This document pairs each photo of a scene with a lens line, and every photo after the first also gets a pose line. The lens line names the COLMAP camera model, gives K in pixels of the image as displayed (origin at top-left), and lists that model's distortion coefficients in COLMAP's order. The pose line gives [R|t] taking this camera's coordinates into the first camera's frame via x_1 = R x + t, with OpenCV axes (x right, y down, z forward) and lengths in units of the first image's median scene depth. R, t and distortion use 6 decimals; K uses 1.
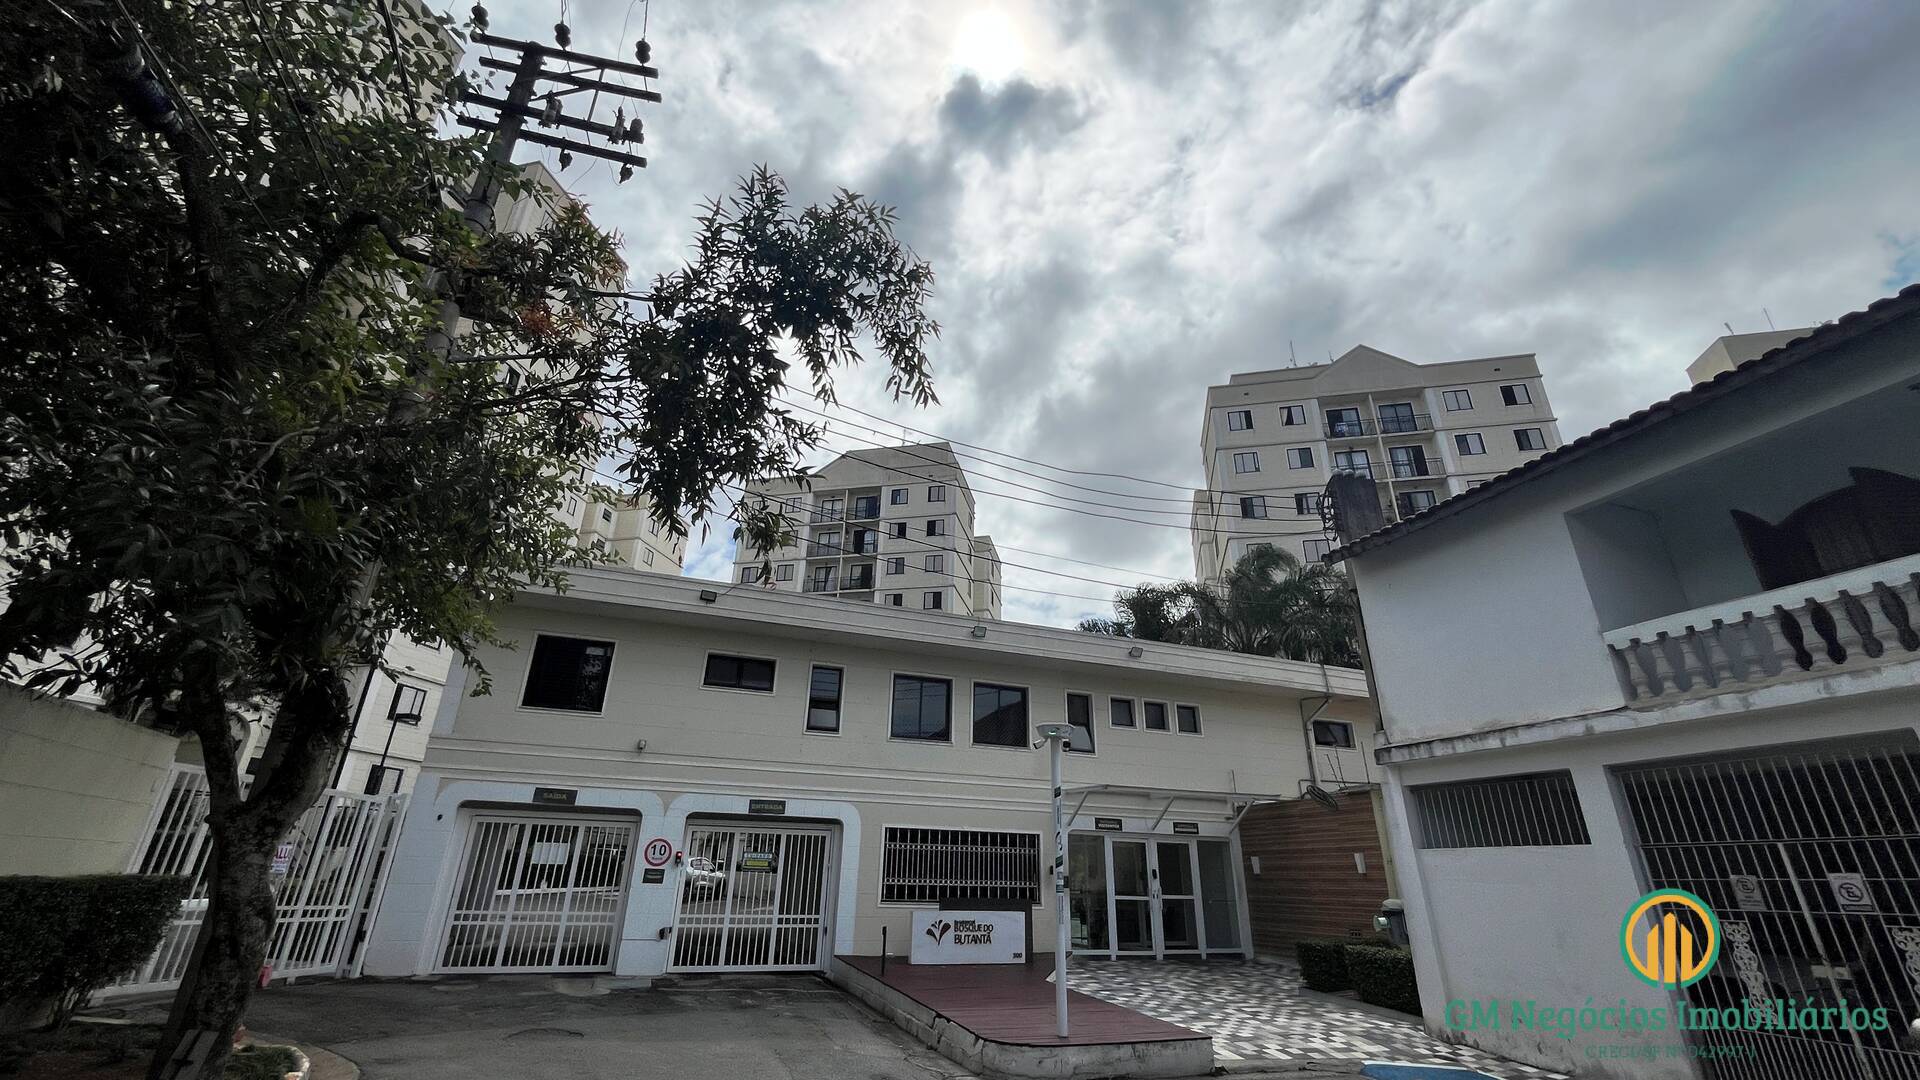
lens RADIAL K [[774.2, 0, 960.0], [0, 774.2, 540.0], [0, 0, 1]] dist [-0.000196, -0.000013]
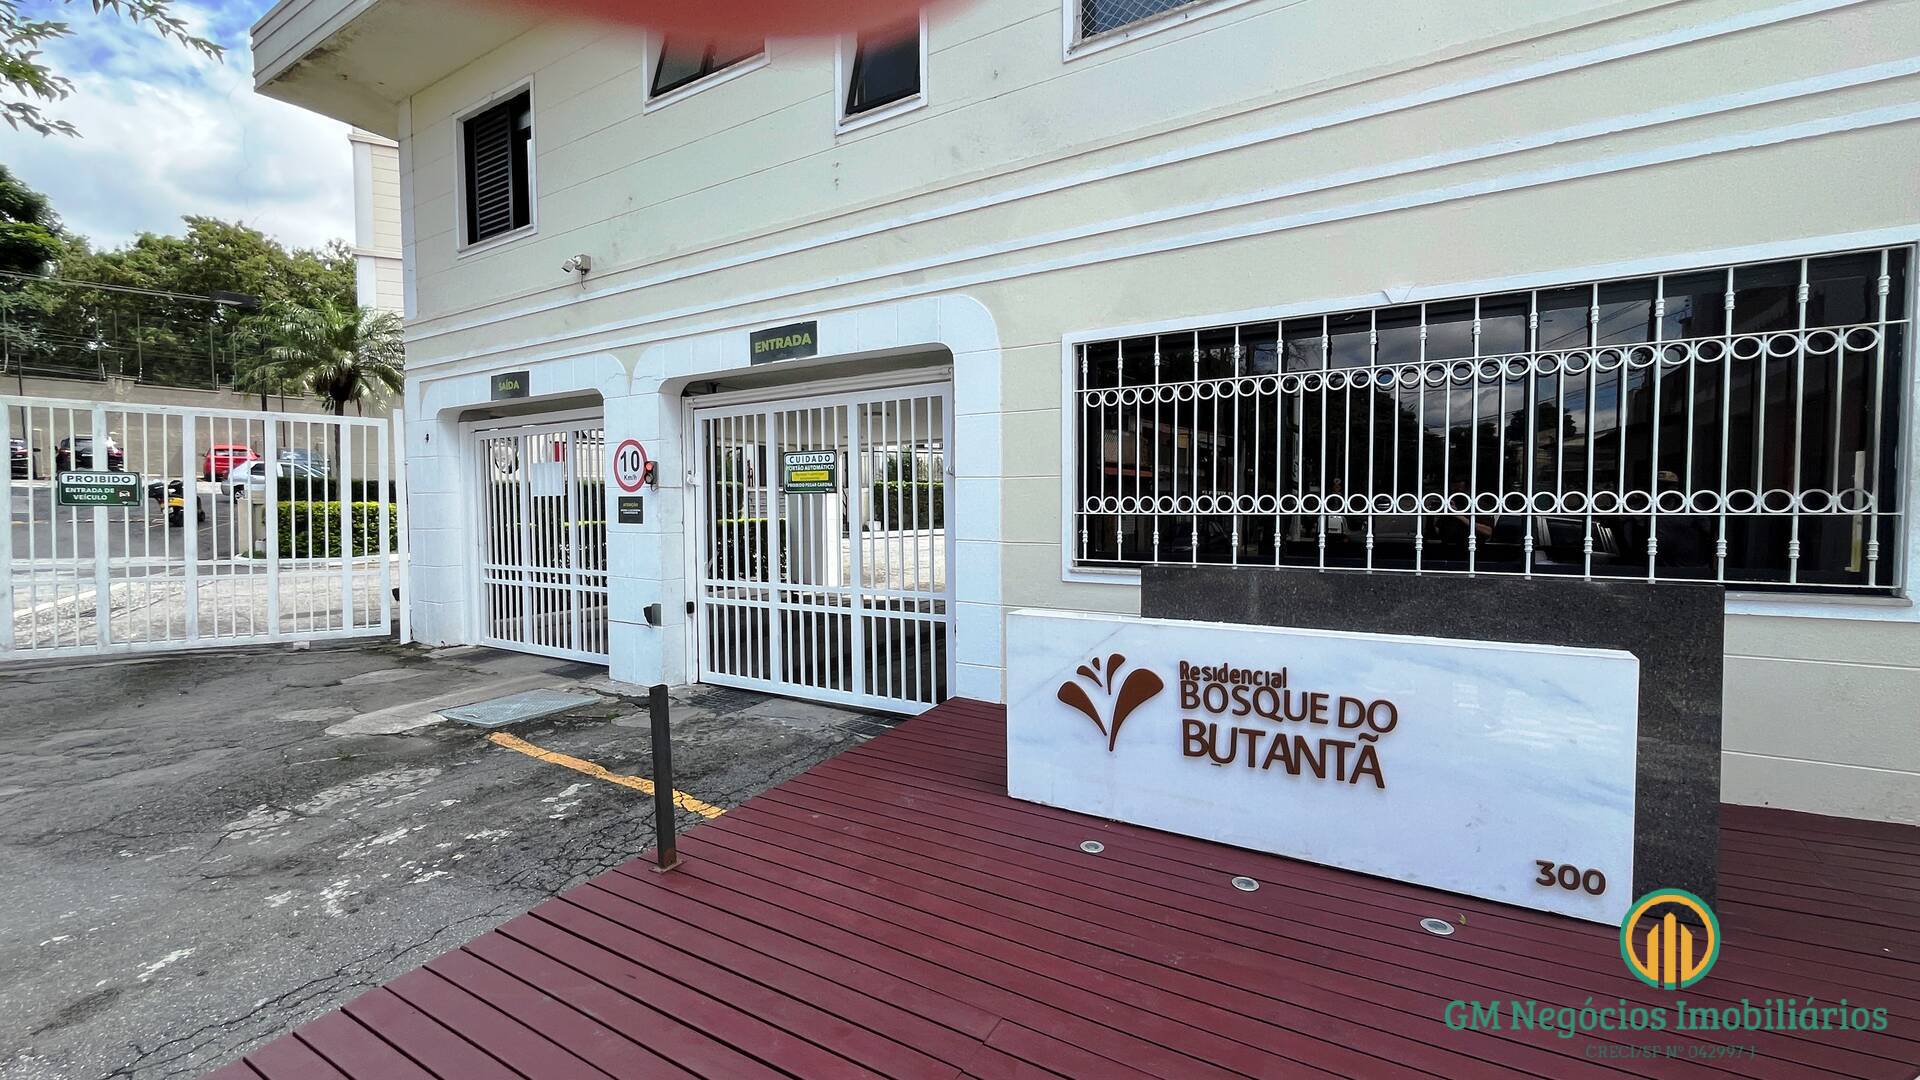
lens RADIAL K [[774.2, 0, 960.0], [0, 774.2, 540.0], [0, 0, 1]] dist [-0.000196, -0.000013]
pose [[0.617142, 0.008633, -0.786805, 0.126166], [0.335951, 0.901327, 0.273398, 0.375322], [0.711529, -0.433053, 0.553346, 0.841114]]
